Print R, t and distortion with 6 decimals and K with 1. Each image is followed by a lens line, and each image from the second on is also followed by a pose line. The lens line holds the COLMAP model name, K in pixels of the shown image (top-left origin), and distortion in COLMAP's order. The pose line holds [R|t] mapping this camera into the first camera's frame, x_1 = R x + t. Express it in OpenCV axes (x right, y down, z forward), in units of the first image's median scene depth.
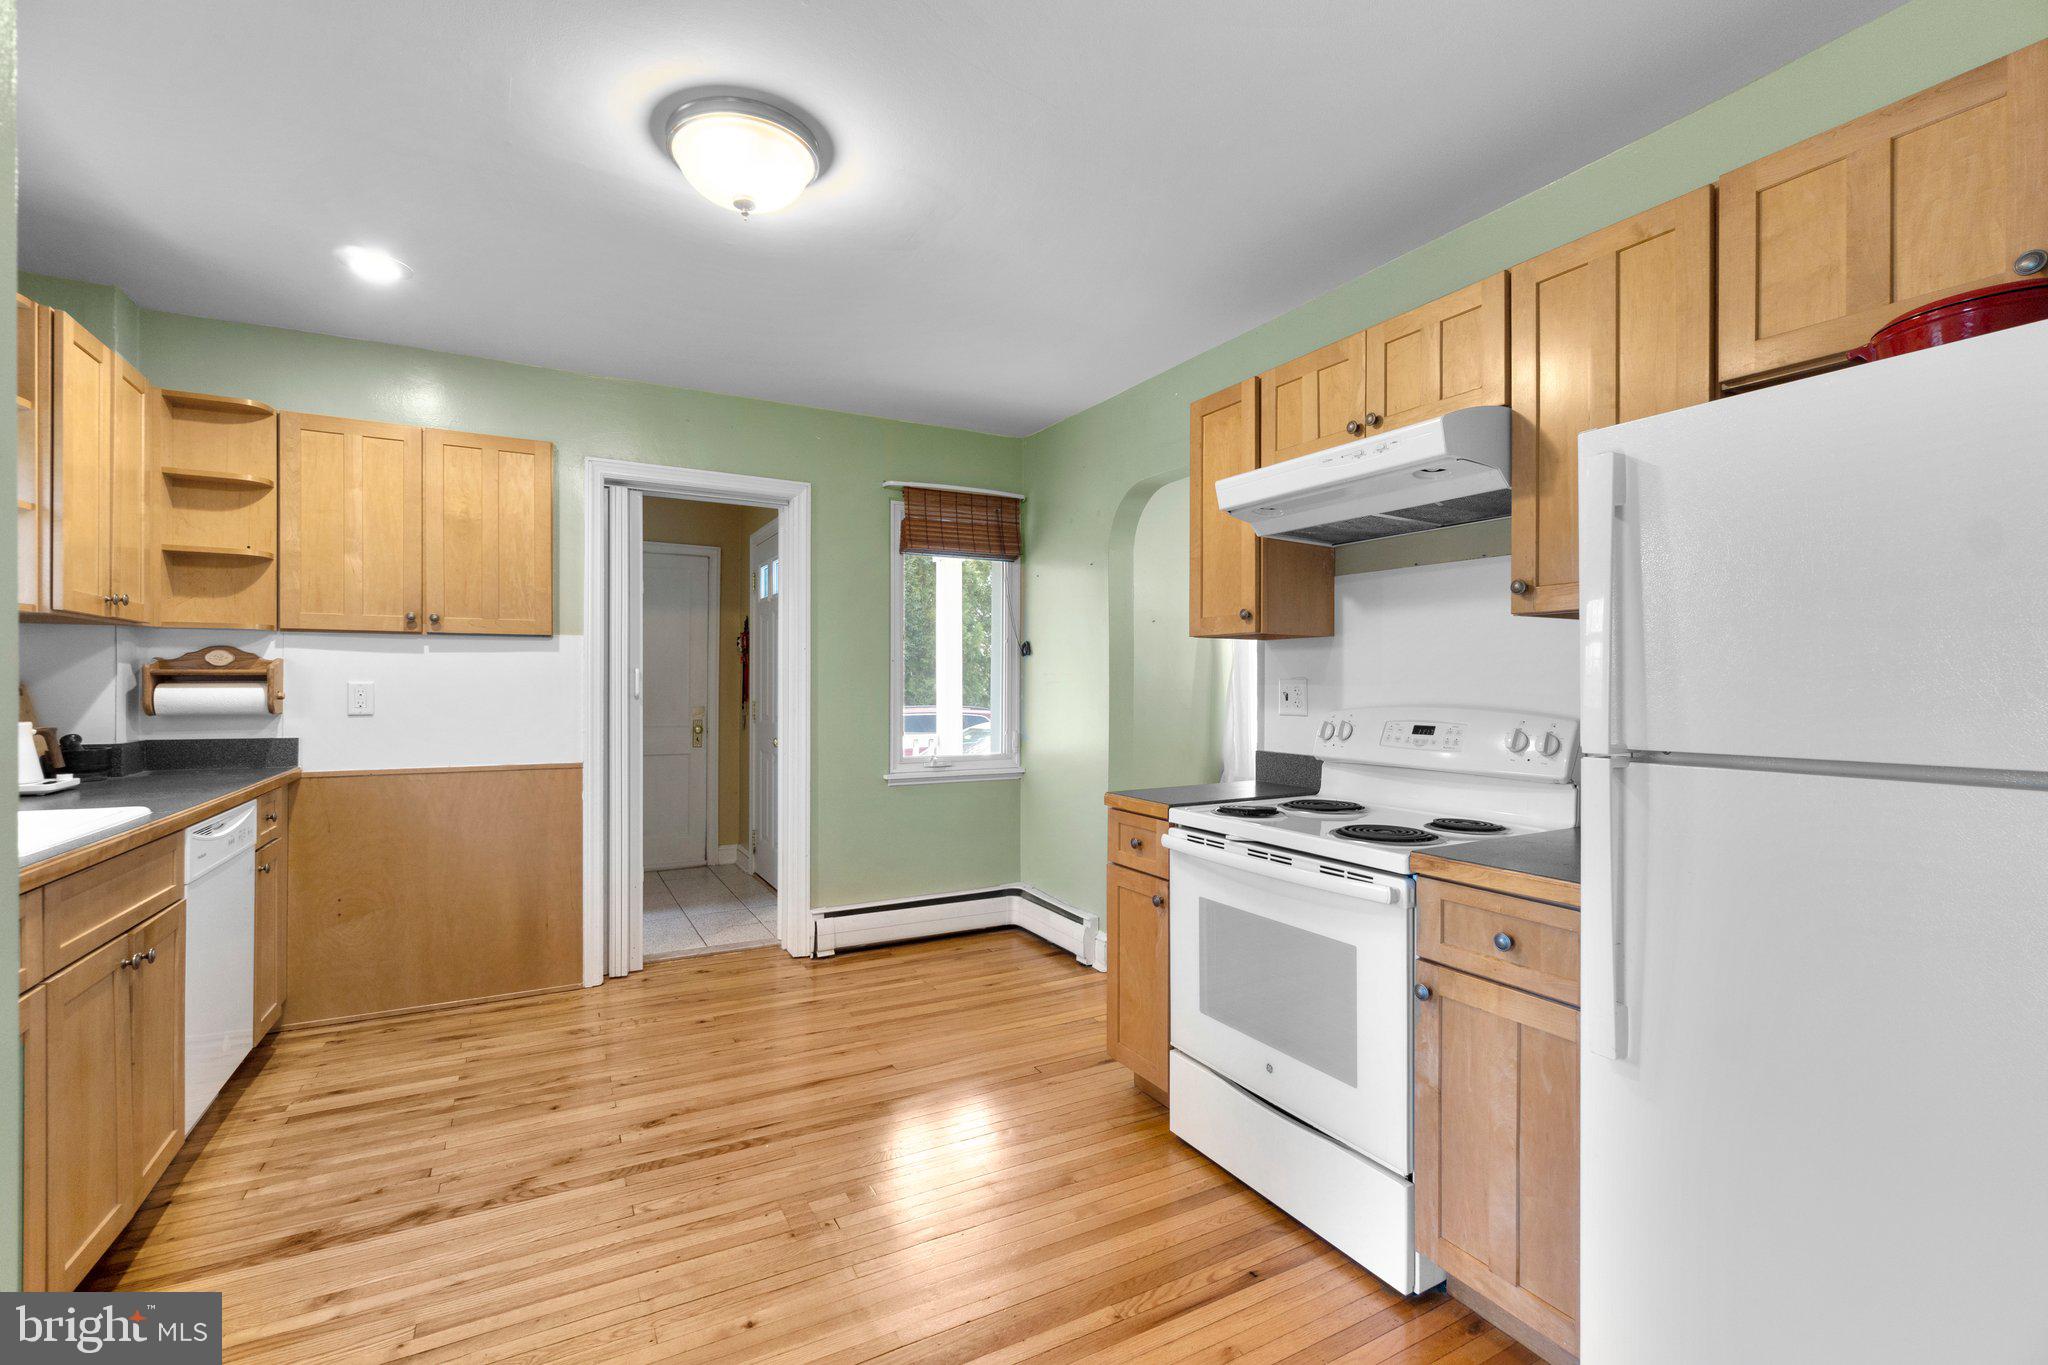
lens RADIAL K [[897.2, 0, 1024.0], [0, 897.2, 687.5], [0, 0, 1]] dist [-0.002028, 0.000636]
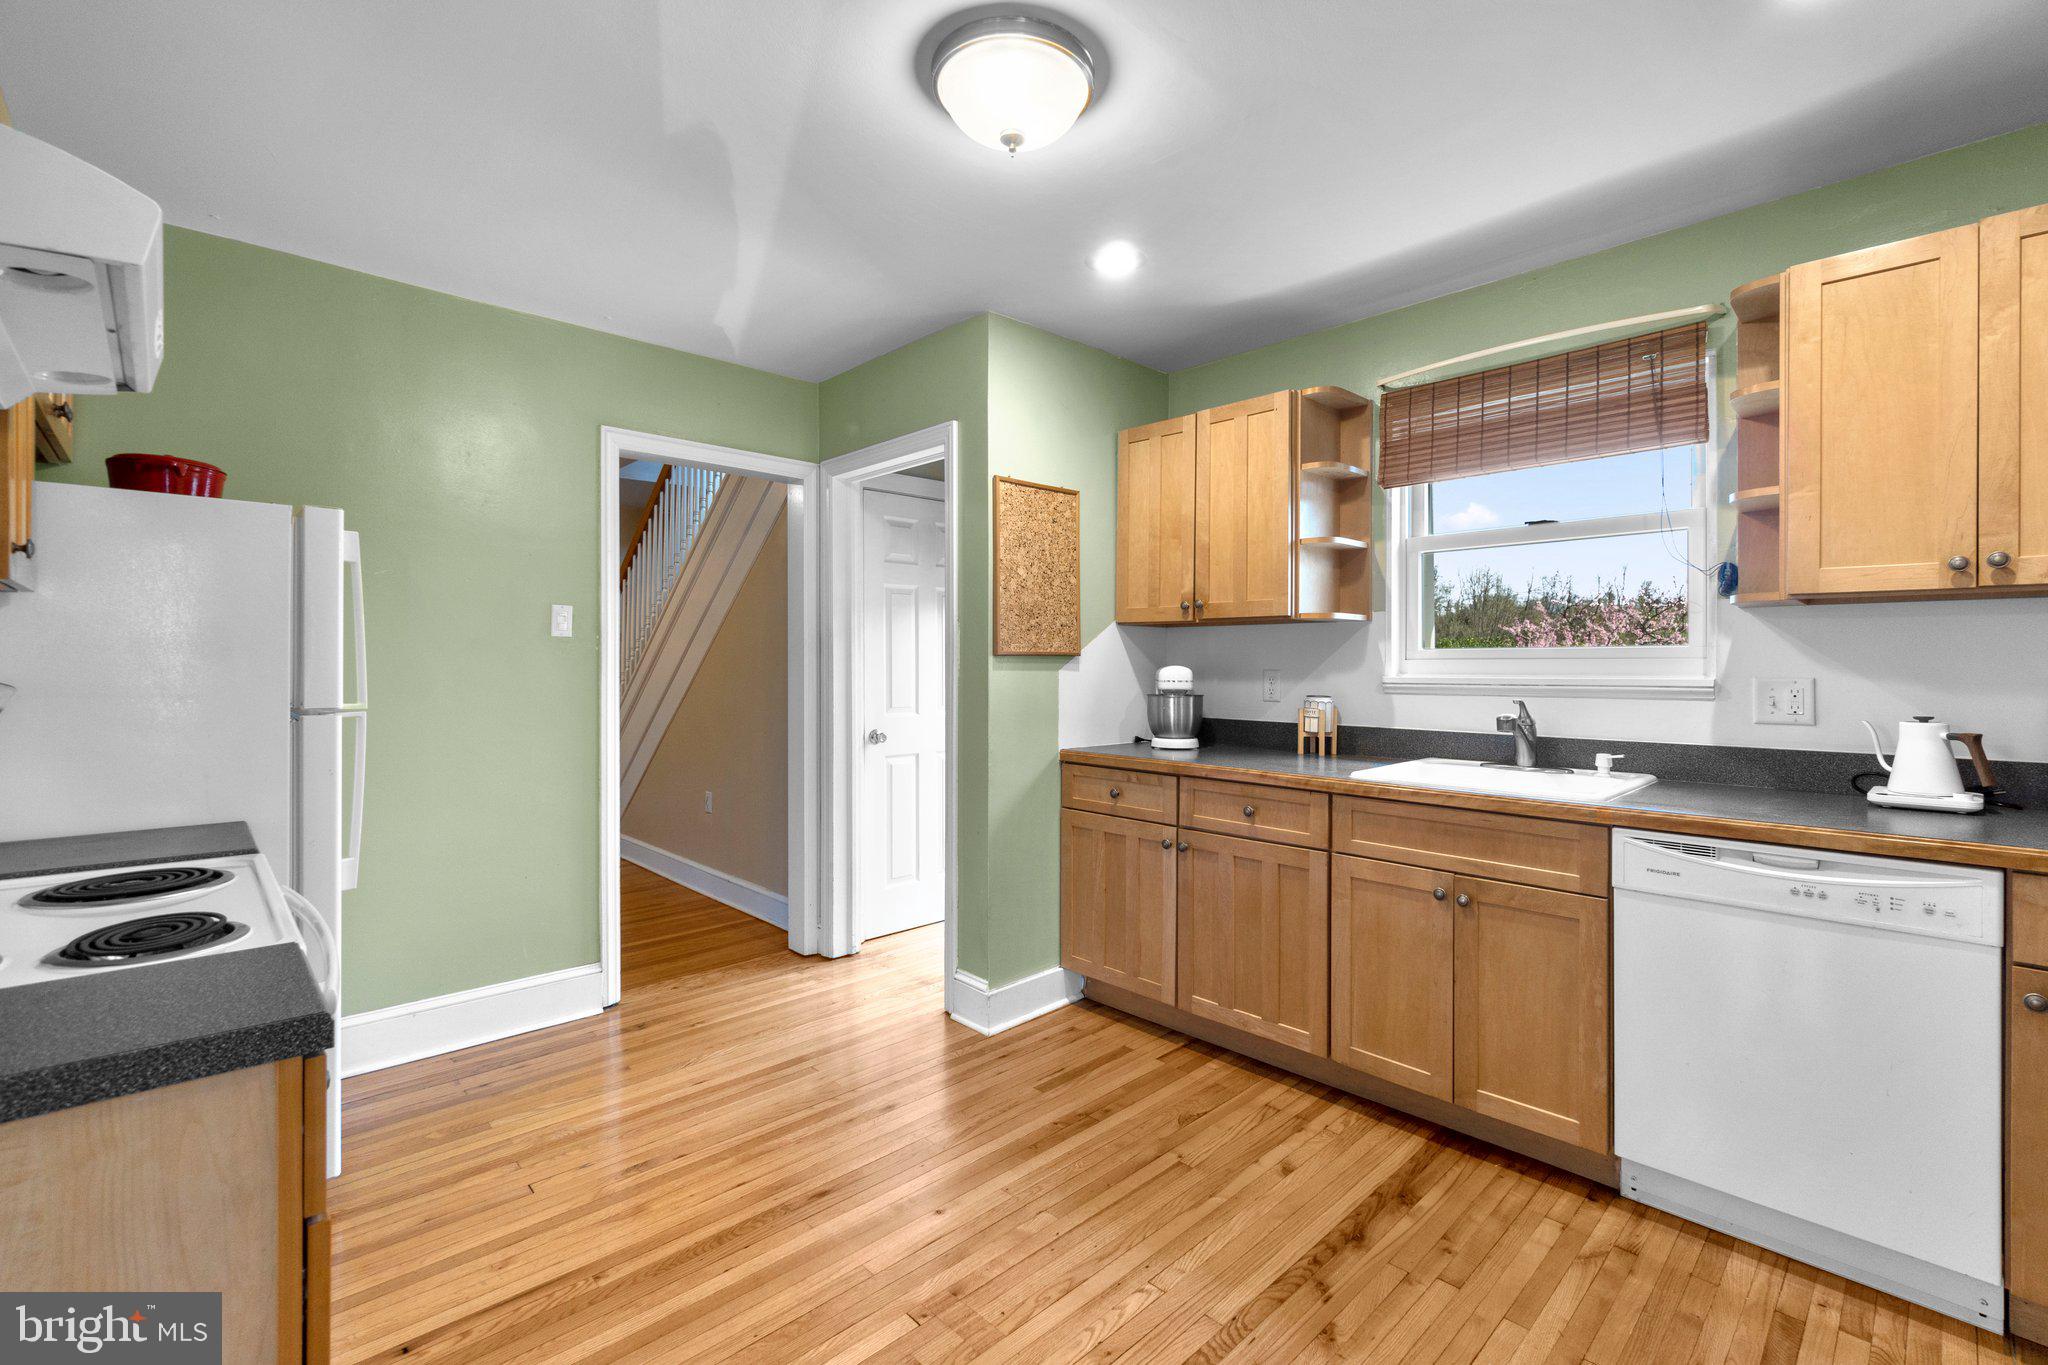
lens RADIAL K [[897.2, 0, 1021.6], [0, 897.2, 661.2], [0, 0, 1]] dist [-0.002028, 0.000636]
pose [[-0.968935, -0.006804, -0.247222, -0.092195], [-0.007792, 0.999965, 0.003020, -0.018088], [0.247192, 0.004853, -0.968954, 1.772737]]
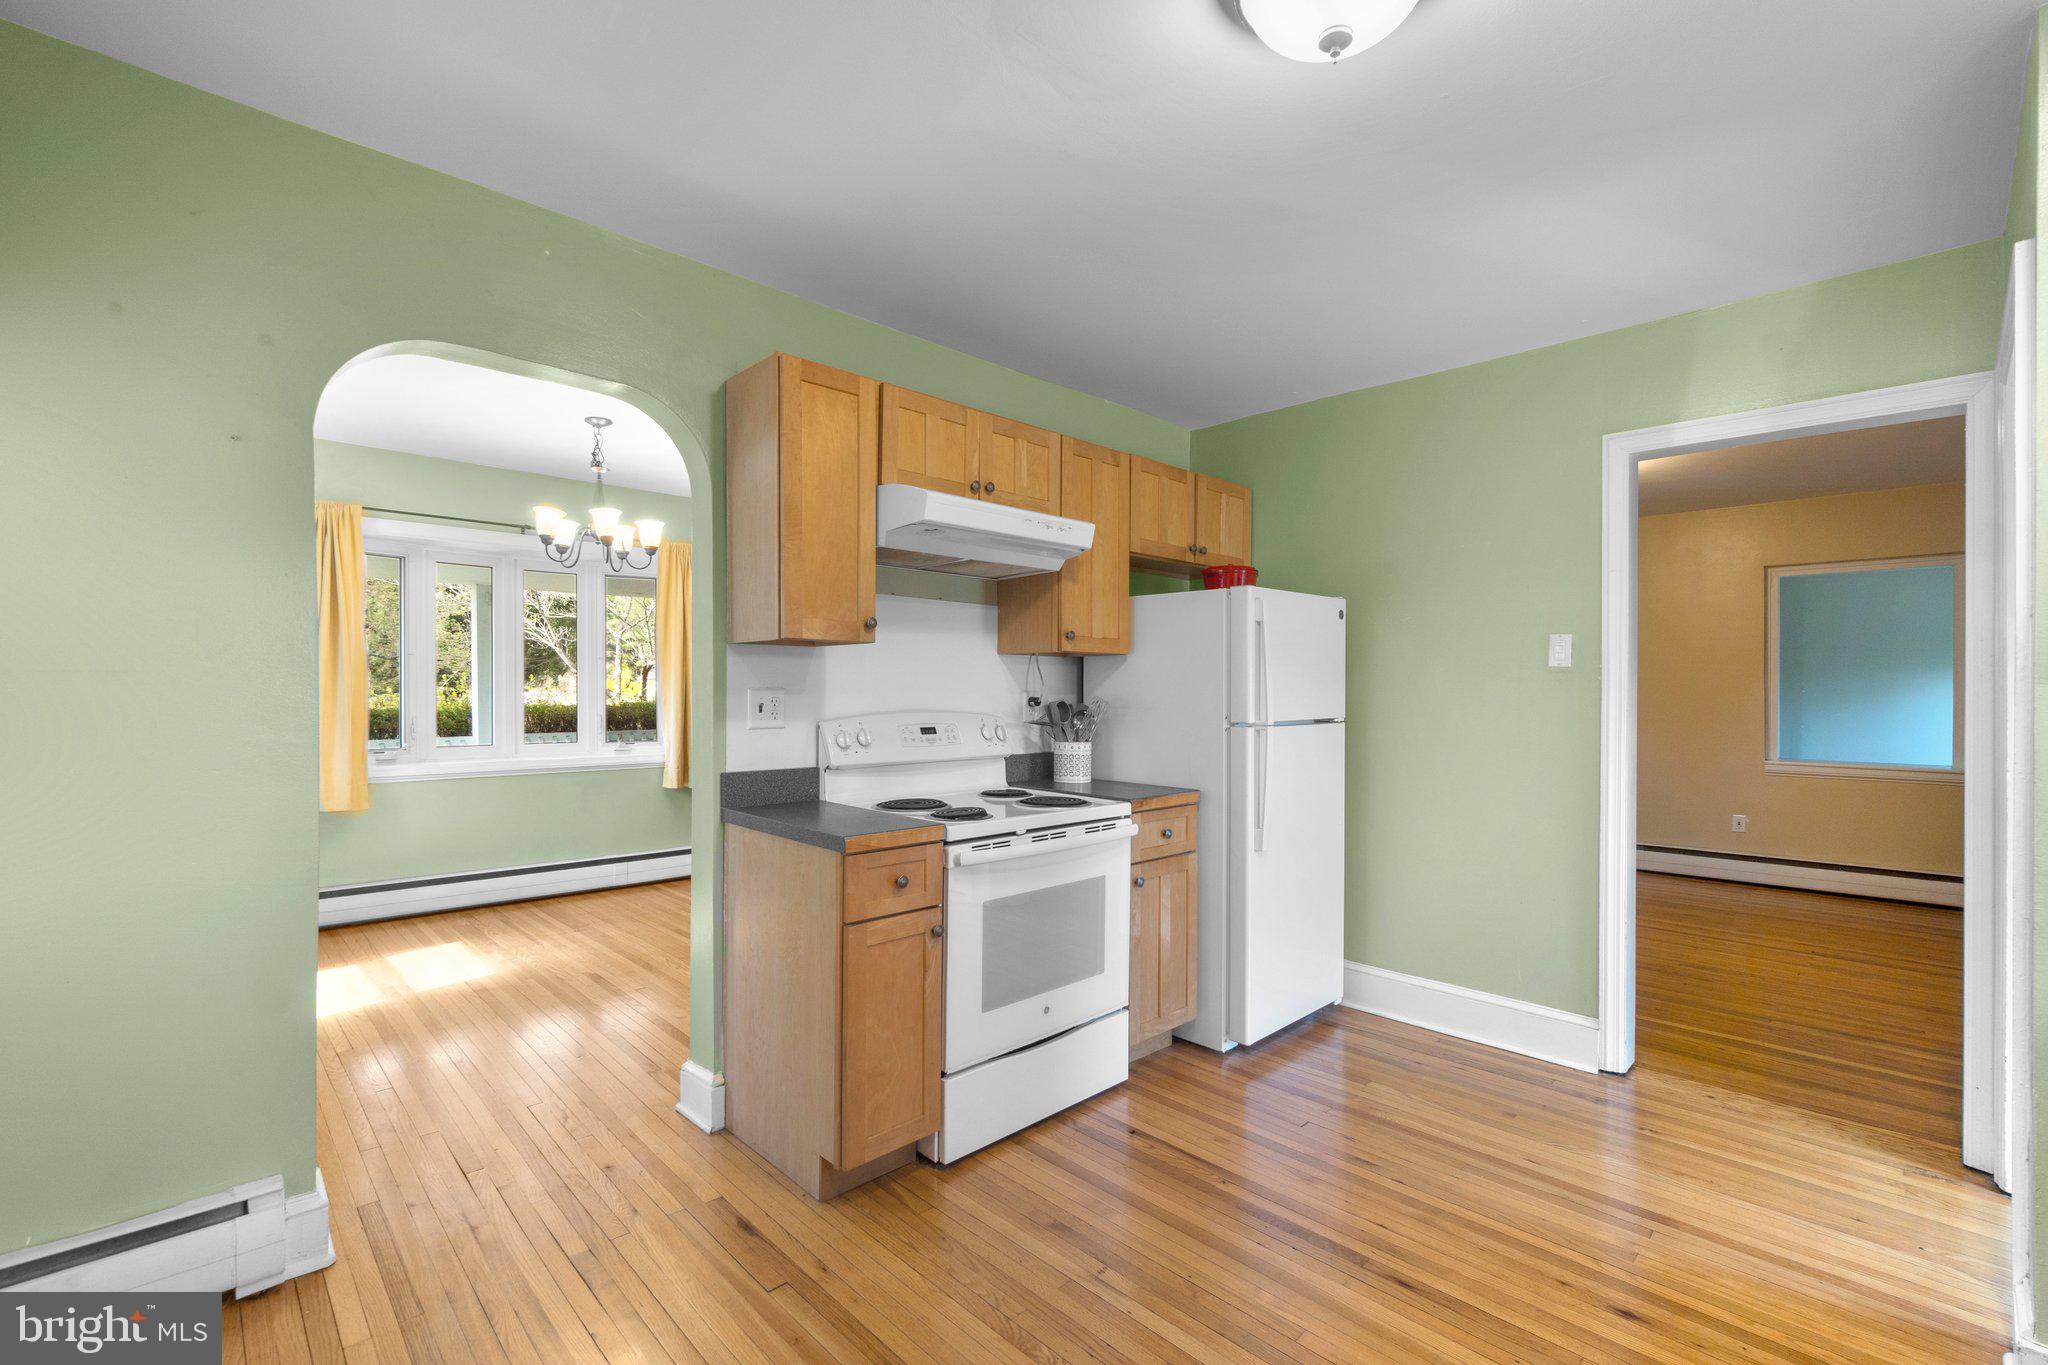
lens RADIAL K [[897.2, 0, 1024.4], [0, 897.2, 683.1], [0, 0, 1]] dist [-0.002028, 0.000636]
pose [[-0.264046, -0.002673, 0.964506, -0.898687], [-0.000690, 0.999996, 0.002582, -0.024540], [-0.964510, 0.000017, -0.264047, 1.354750]]
